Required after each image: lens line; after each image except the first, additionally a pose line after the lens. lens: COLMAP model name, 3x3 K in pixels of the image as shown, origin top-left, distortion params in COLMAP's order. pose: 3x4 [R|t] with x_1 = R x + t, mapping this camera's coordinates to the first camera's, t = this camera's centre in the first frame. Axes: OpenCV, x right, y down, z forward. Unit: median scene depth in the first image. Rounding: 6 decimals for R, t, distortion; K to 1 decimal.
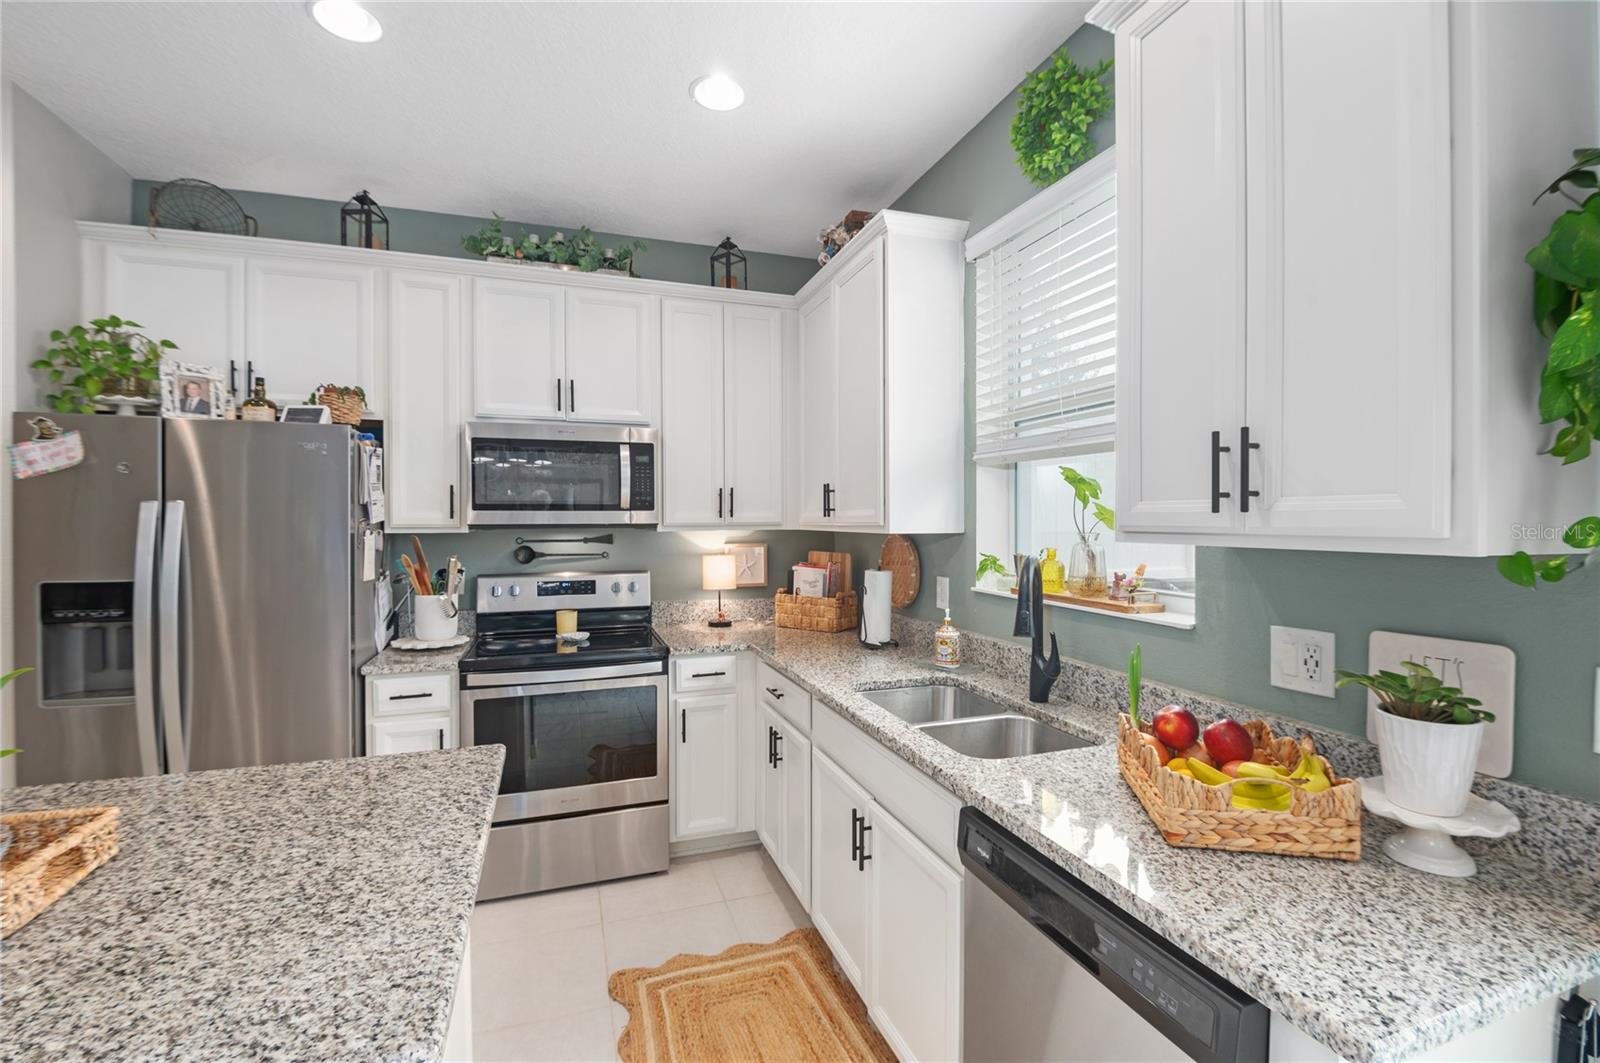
lens RADIAL K [[694.5, 0, 798.7], [0, 694.5, 528.6], [0, 0, 1]] dist [-0.014165, -0.002144]
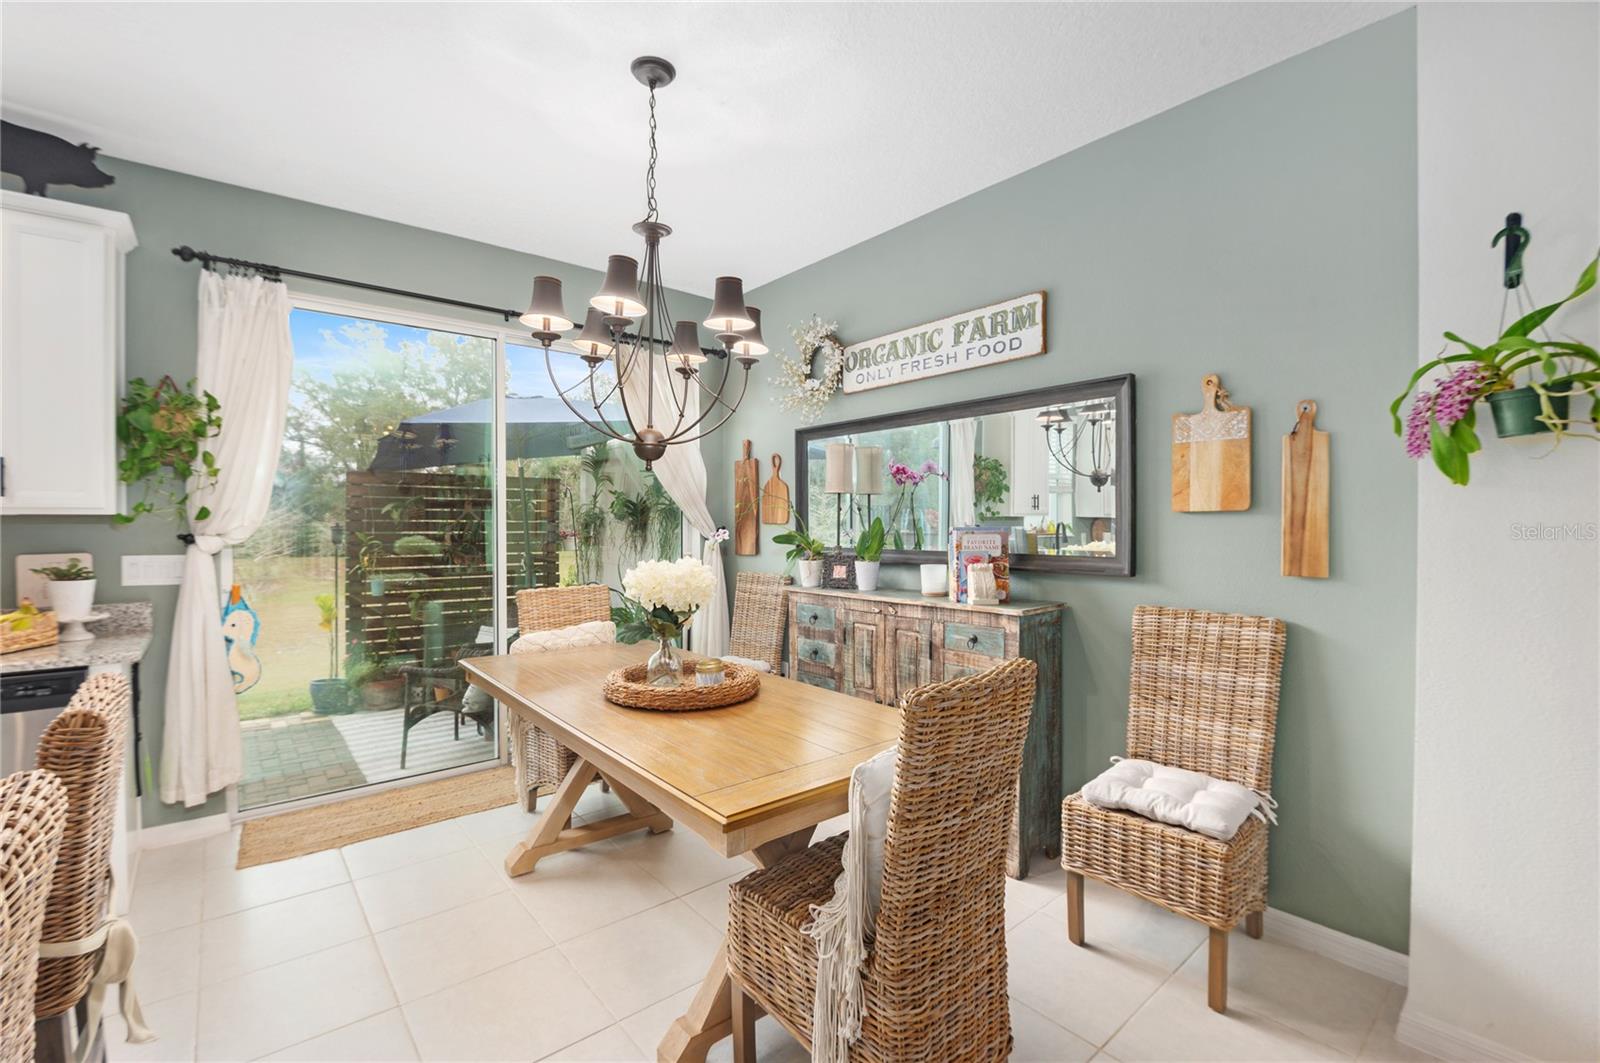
lens RADIAL K [[694.5, 0, 786.1], [0, 694.5, 526.6], [0, 0, 1]] dist [-0.014165, -0.002144]
pose [[-0.349948, -0.004625, 0.936758, -0.853784], [0.012542, 0.999875, 0.009622, 0.031490], [-0.936685, 0.015116, -0.349846, -0.210441]]
